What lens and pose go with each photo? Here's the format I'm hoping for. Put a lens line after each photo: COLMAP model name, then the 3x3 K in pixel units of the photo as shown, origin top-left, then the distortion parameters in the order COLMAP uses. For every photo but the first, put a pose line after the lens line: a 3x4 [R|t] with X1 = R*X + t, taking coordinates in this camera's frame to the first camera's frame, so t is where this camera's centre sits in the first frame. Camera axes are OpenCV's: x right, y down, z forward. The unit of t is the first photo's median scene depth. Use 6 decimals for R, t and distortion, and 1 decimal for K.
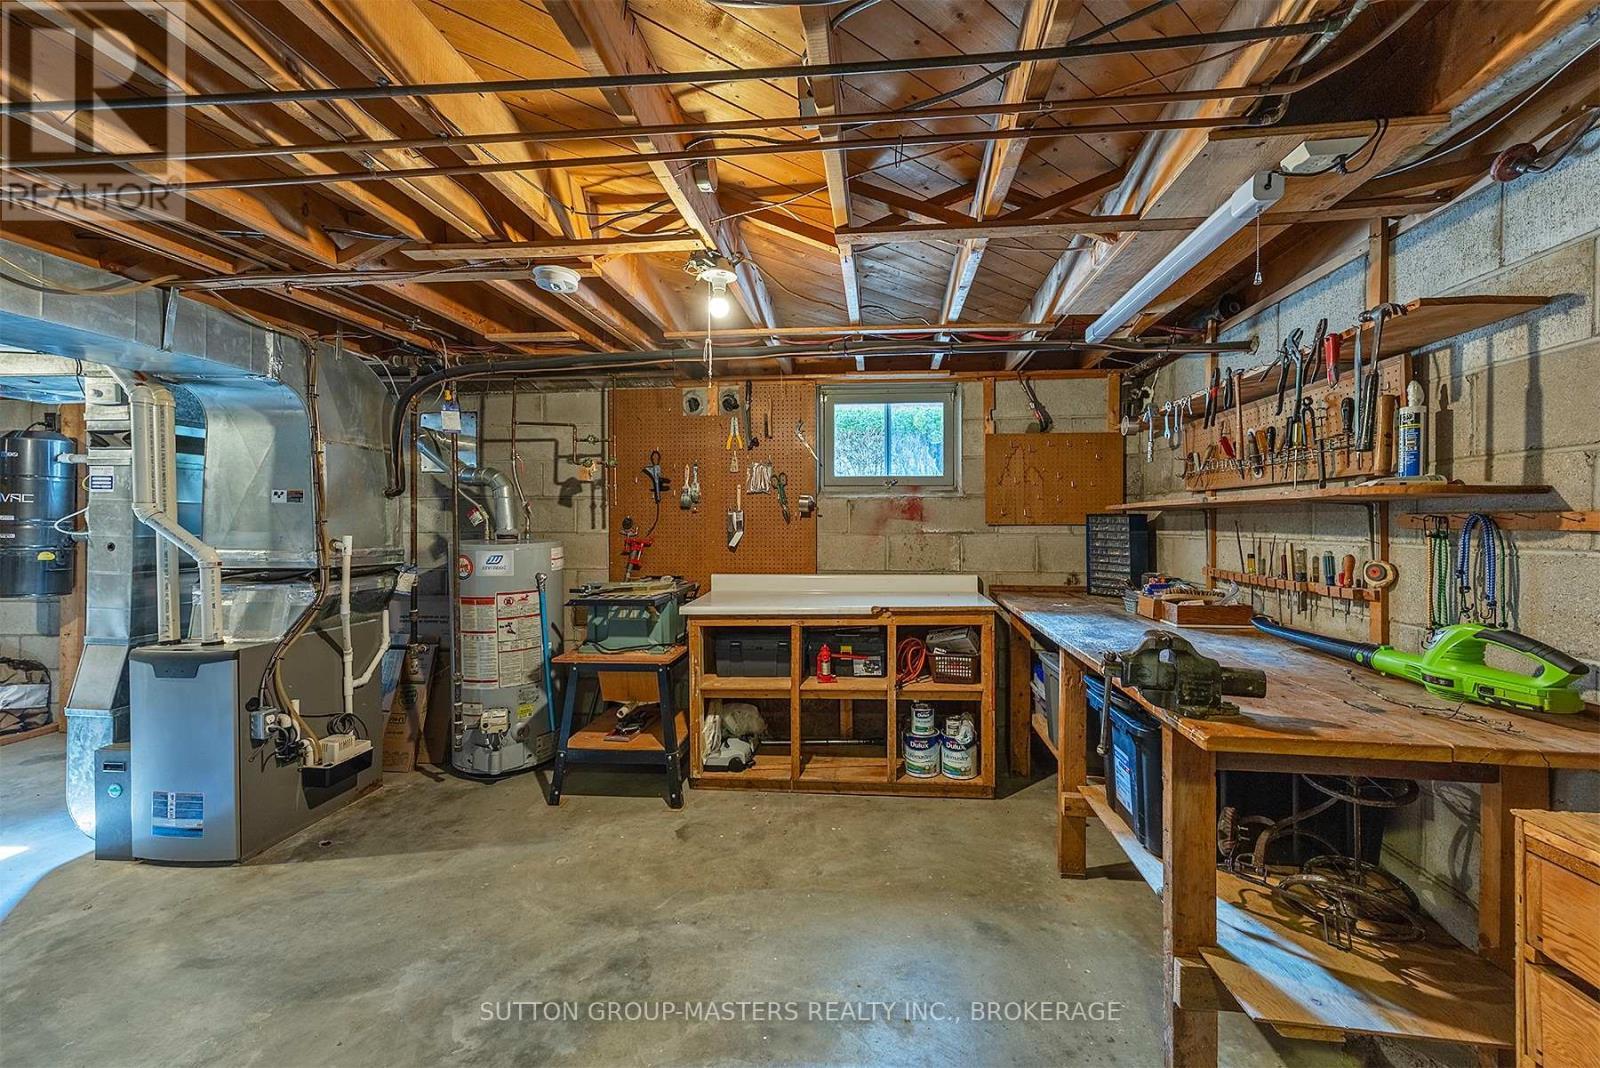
lens RADIAL K [[631.2, 0, 830.0], [0, 631.2, 526.0], [0, 0, 1]] dist [0.002324, 0.000018]
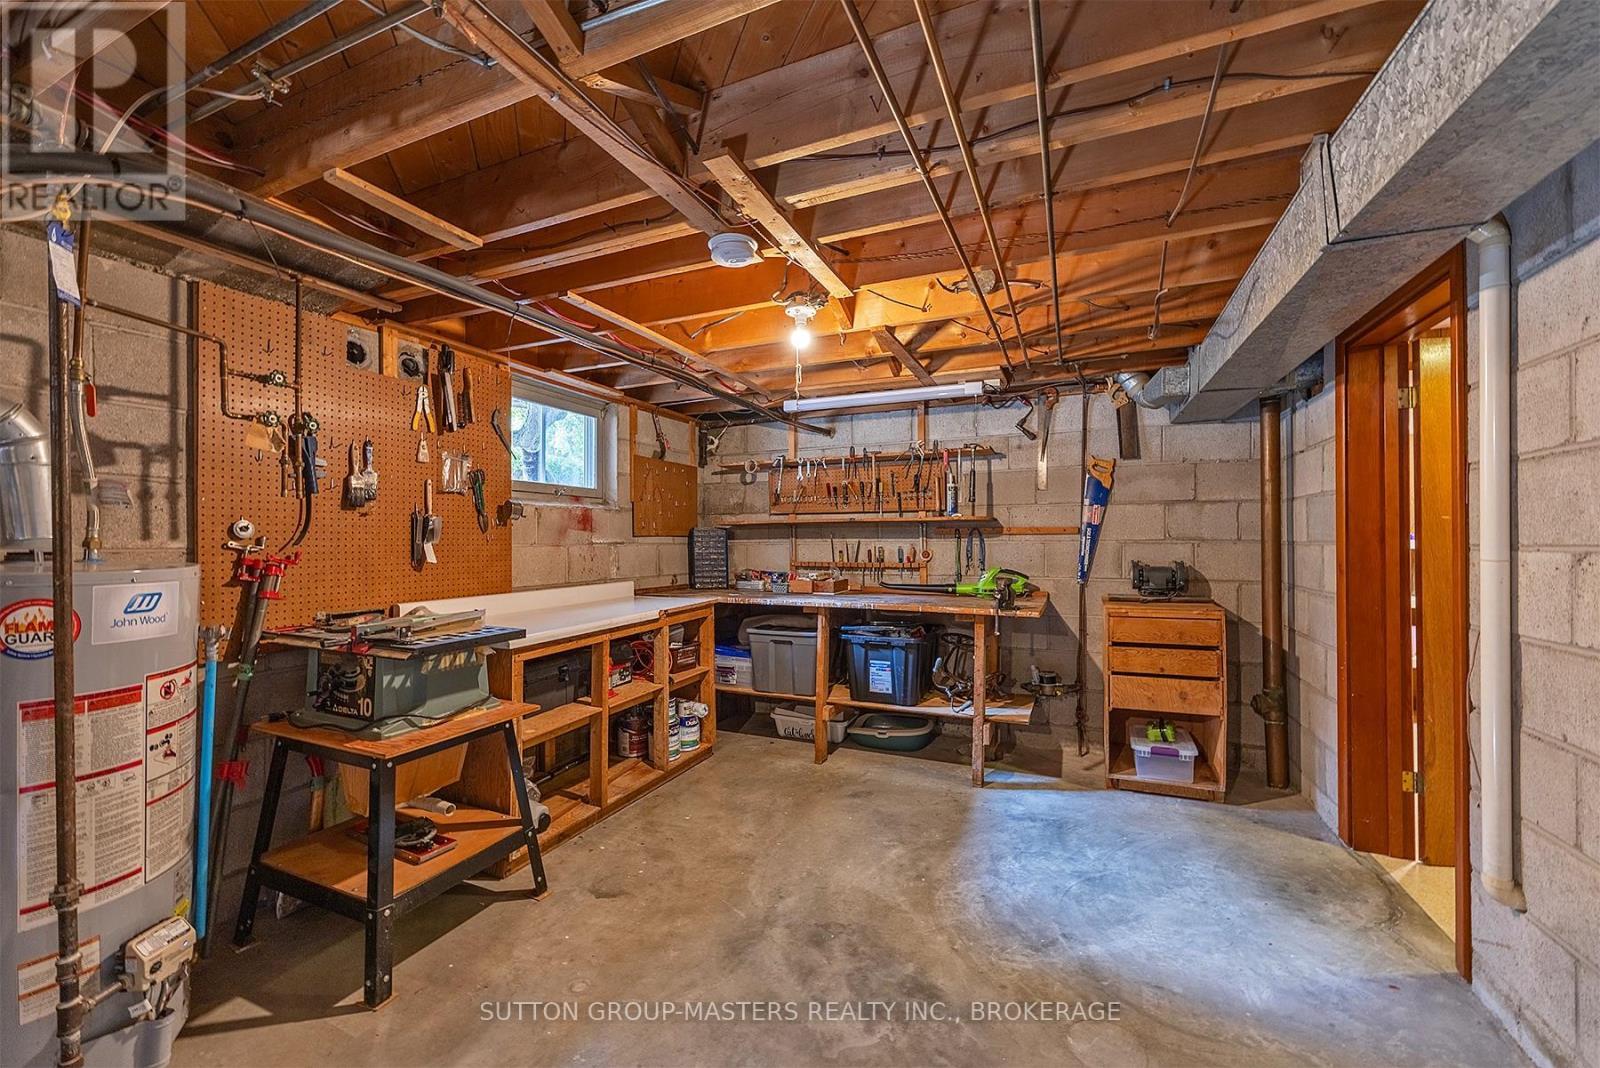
lens RADIAL K [[631.2, 0, 801.5], [0, 631.2, 534.3], [0, 0, 1]] dist [0.002324, 0.000018]
pose [[0.327039, 0.008134, 0.944976, -0.835101], [0.011265, 0.999858, -0.012505, 0.015050], [-0.944944, 0.014735, 0.326901, 0.412239]]
